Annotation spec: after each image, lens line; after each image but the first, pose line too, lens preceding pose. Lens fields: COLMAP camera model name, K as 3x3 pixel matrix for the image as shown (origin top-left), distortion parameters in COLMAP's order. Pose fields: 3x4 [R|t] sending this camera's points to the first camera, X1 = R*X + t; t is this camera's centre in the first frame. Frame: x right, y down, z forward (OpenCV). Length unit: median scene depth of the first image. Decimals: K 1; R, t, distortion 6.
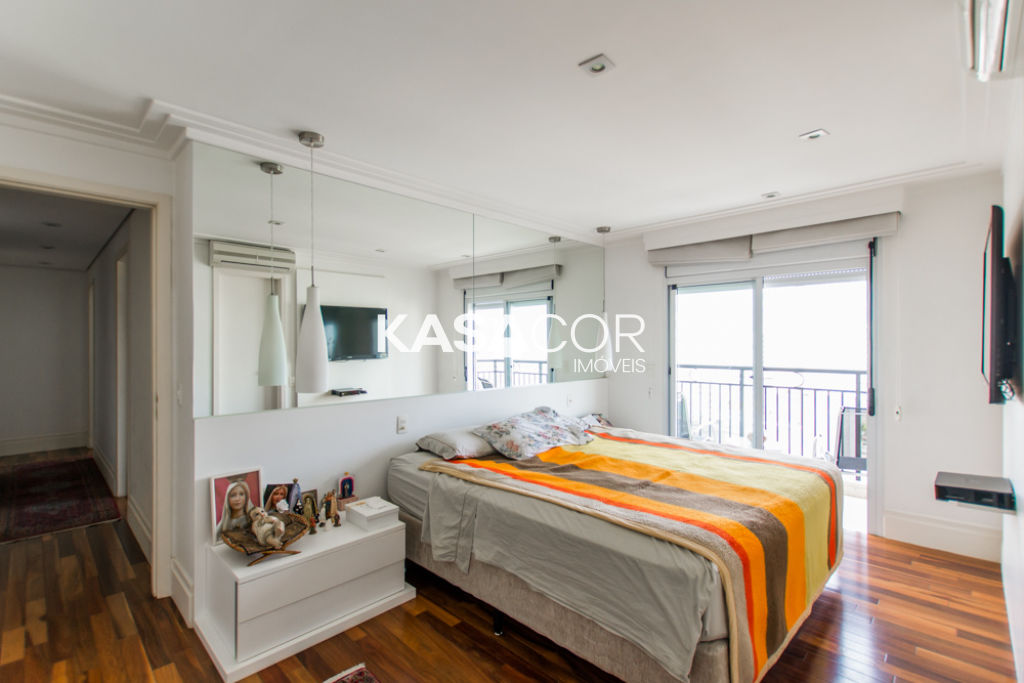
lens RADIAL K [[460.7, 0, 497.3], [0, 460.7, 338.8], [0, 0, 1]] dist [-0.001317, -0.000417]
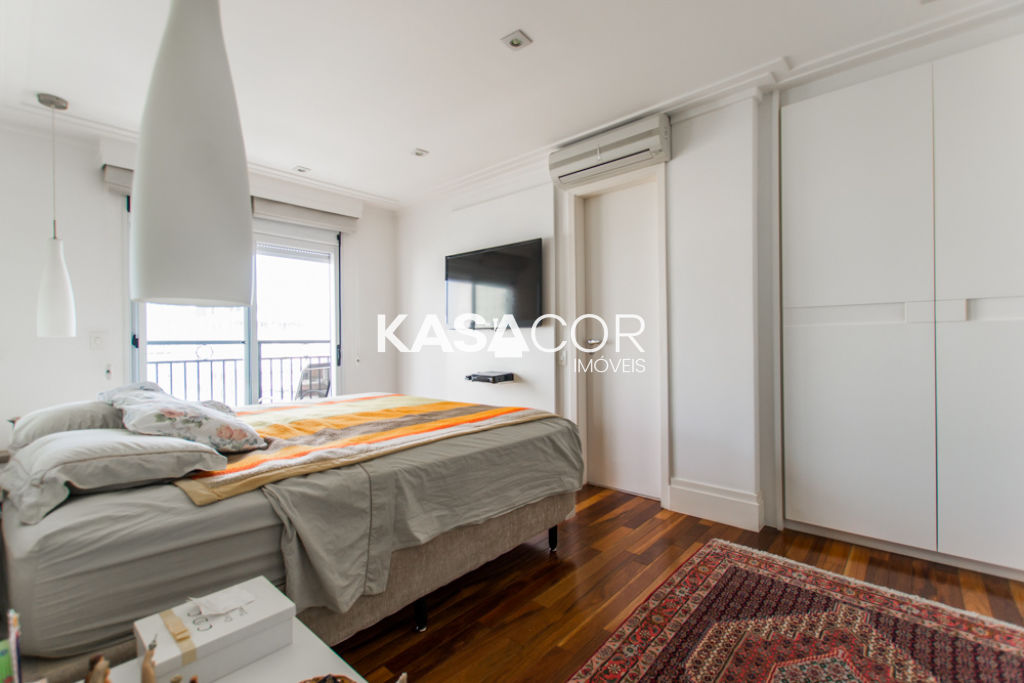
lens RADIAL K [[460.7, 0, 497.3], [0, 460.7, 338.8], [0, 0, 1]] dist [-0.001317, -0.000417]
pose [[-0.054416, 0.011991, 0.998446, -0.575684], [-0.000975, 0.999927, -0.012062, 0.113421], [-0.998518, -0.001629, -0.054400, 0.664498]]
